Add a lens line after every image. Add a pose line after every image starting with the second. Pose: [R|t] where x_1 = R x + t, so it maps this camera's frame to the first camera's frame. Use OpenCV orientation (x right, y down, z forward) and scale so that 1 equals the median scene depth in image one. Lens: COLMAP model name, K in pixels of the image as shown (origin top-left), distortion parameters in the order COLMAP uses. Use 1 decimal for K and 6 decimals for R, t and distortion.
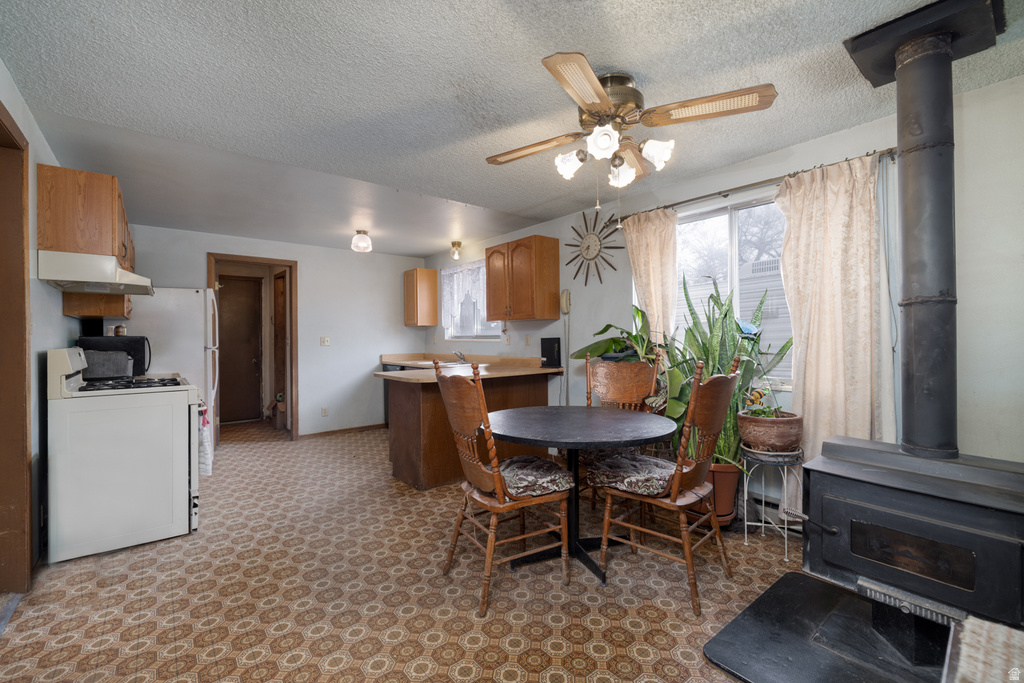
lens RADIAL K [[441.2, 0, 510.6], [0, 441.2, 333.9], [0, 0, 1]] dist [-0.002127, -0.000176]
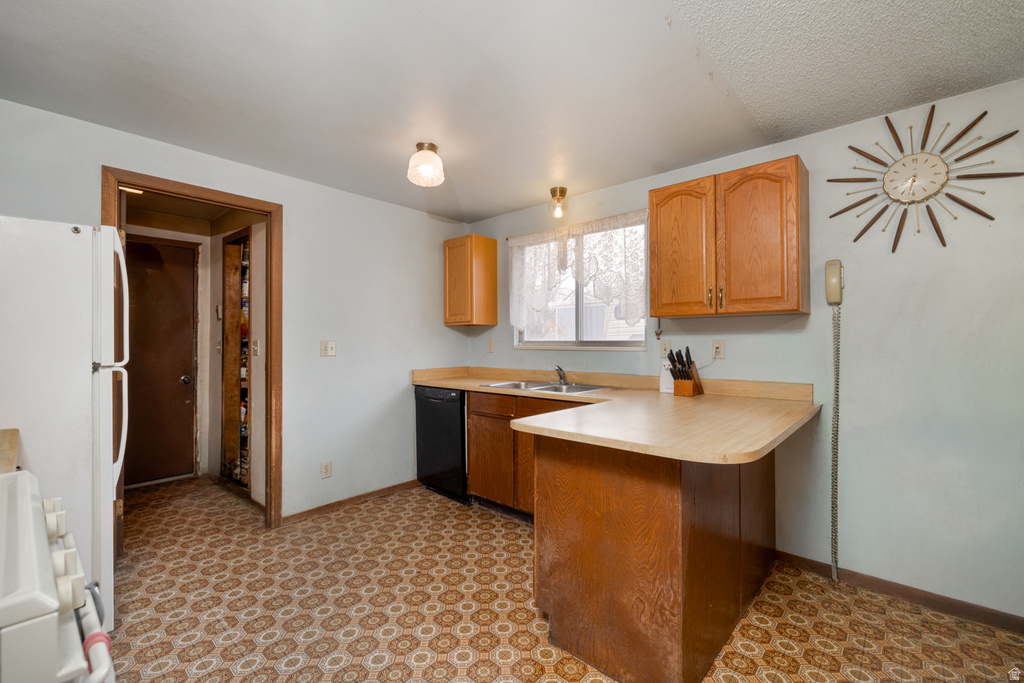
lens RADIAL K [[431.1, 0, 512.0], [0, 431.1, 341.5], [0, 0, 1]] dist [-0.027837, -0.000199]
pose [[0.986871, 0.007788, 0.161325, -0.280257], [-0.008334, 0.999962, 0.002708, 0.003447], [-0.161298, -0.004016, 0.986898, 0.415488]]
